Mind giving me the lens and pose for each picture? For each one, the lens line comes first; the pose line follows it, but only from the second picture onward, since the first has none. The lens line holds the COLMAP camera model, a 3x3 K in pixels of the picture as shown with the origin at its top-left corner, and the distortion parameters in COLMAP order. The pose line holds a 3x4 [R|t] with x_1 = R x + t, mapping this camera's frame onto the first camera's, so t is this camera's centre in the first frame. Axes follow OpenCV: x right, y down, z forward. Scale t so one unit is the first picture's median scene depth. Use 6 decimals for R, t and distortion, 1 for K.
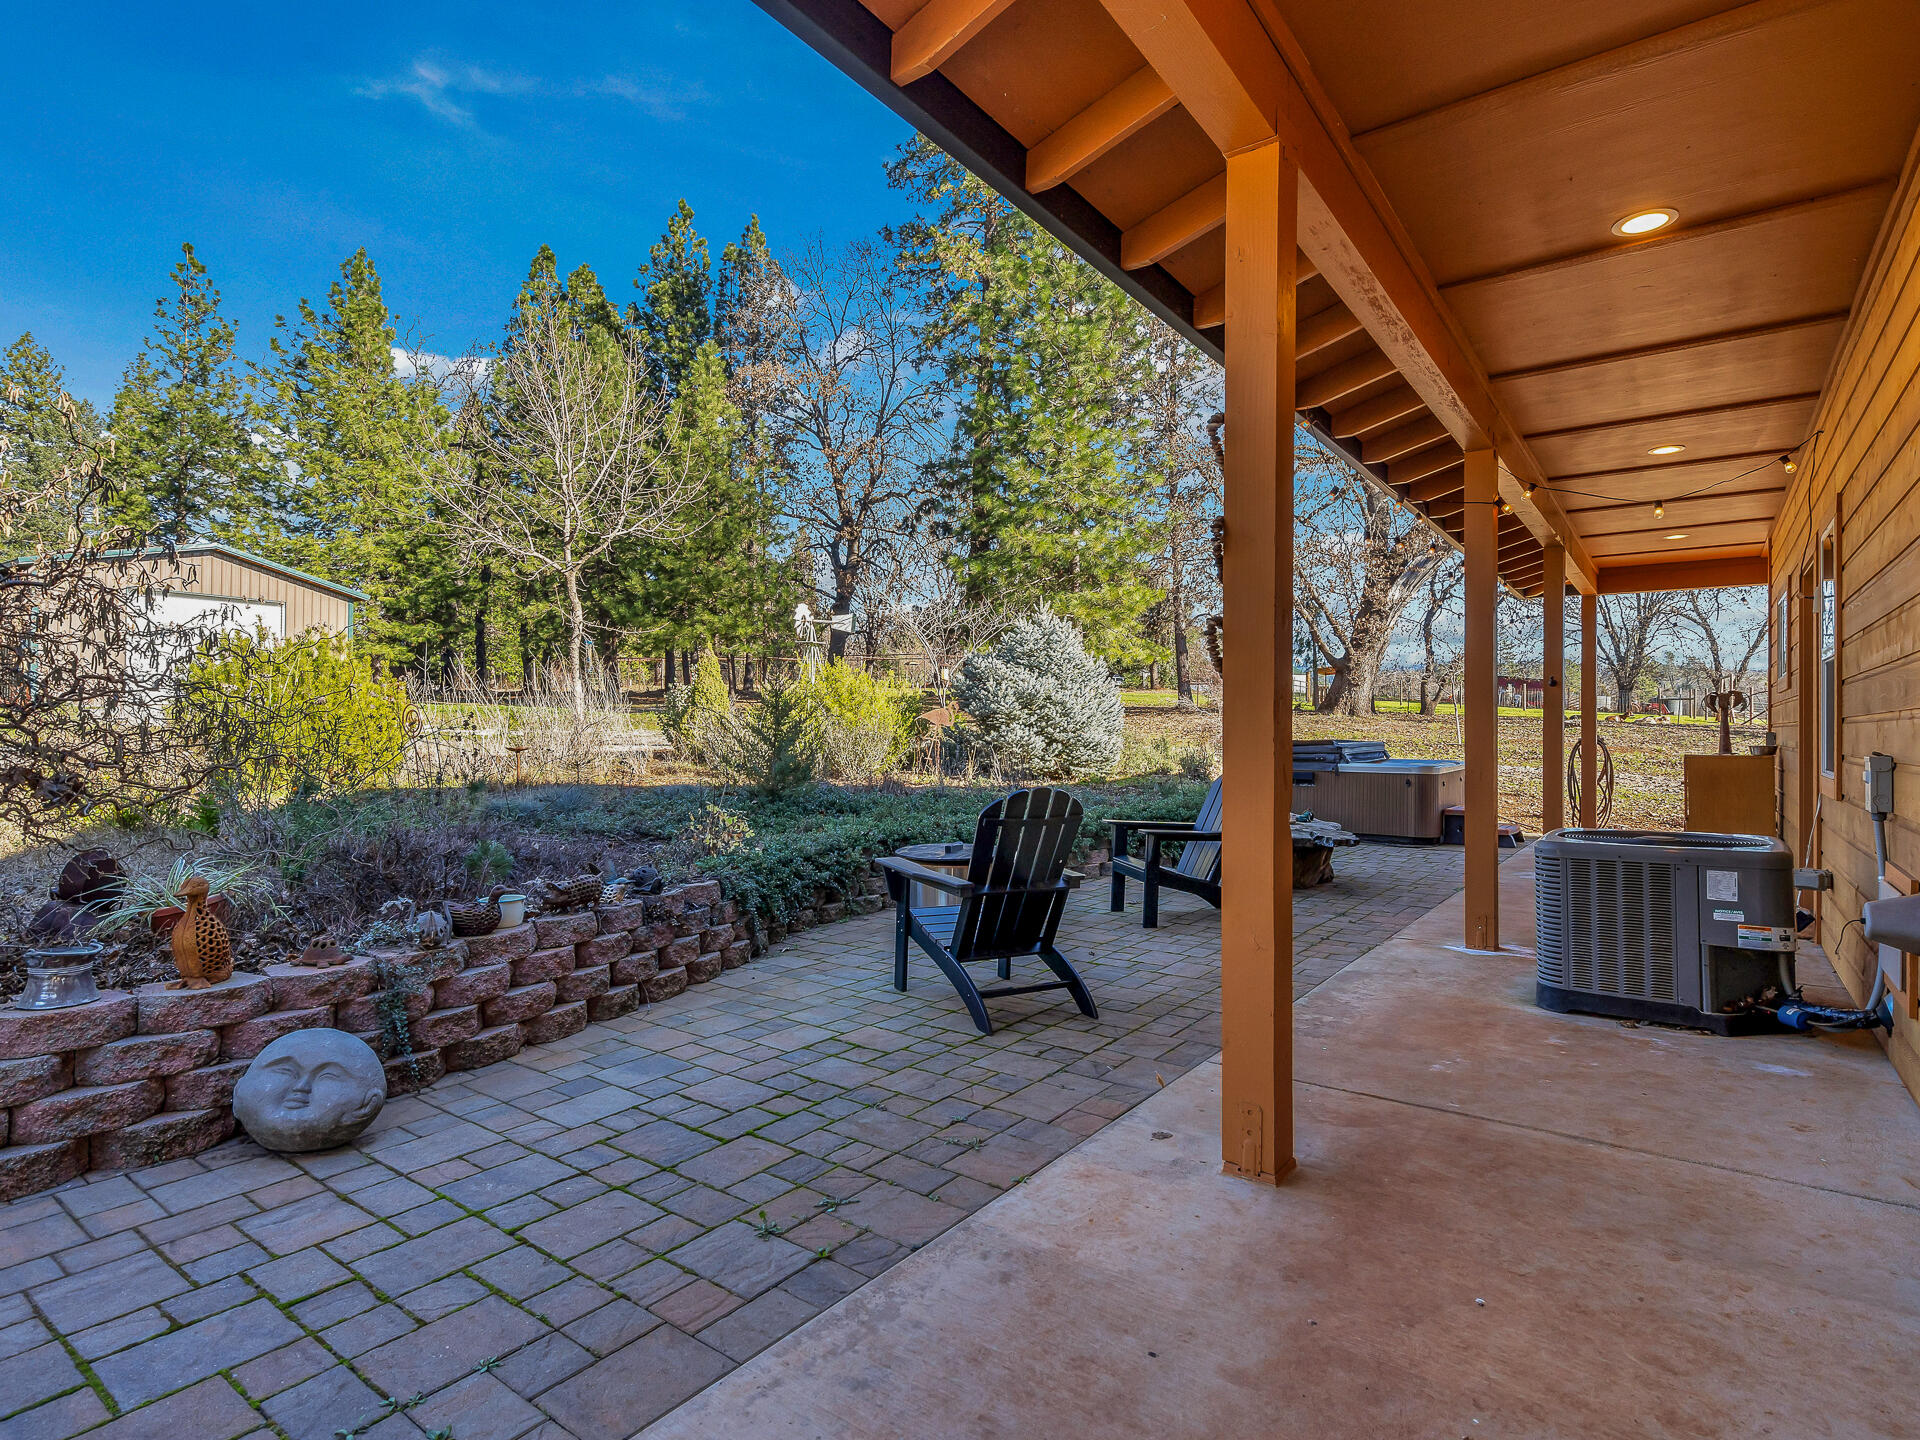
lens RADIAL K [[998.9, 0, 960.0], [0, 998.9, 720.0], [0, 0, 1]] dist [-0.003520, -0.000285]
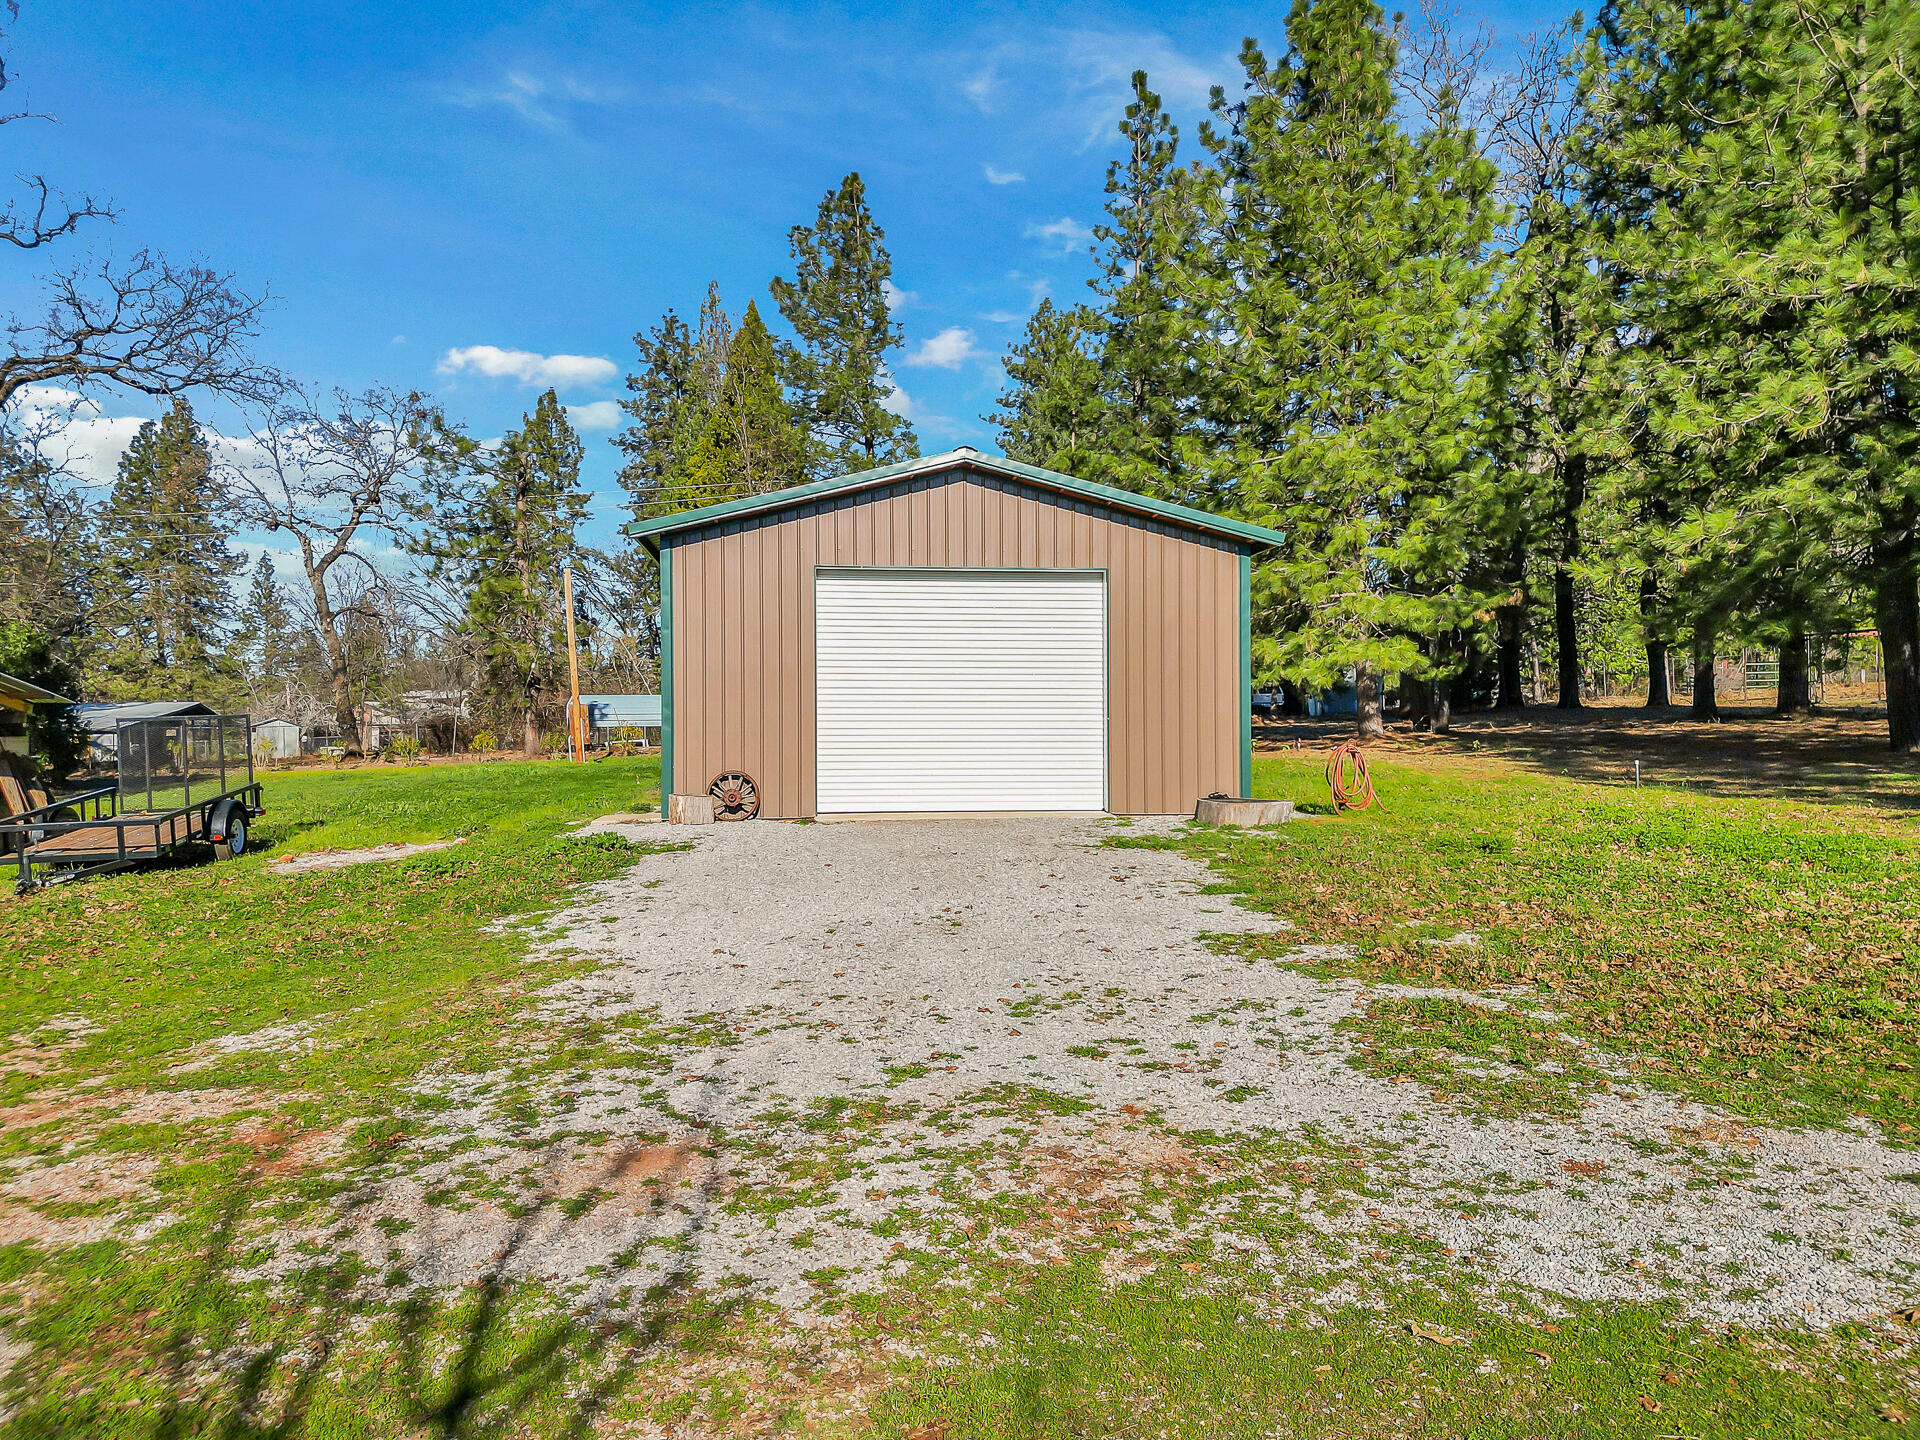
lens RADIAL K [[1326.3, 0, 960.0], [0, 1326.3, 720.0], [0, 0, 1]] dist [-0.000053, -0.000543]
pose [[0.635173, -0.004865, -0.772355, -0.182690], [0.008012, 0.999968, 0.000290, -0.036140], [0.772328, -0.006372, 0.635191, 0.394857]]
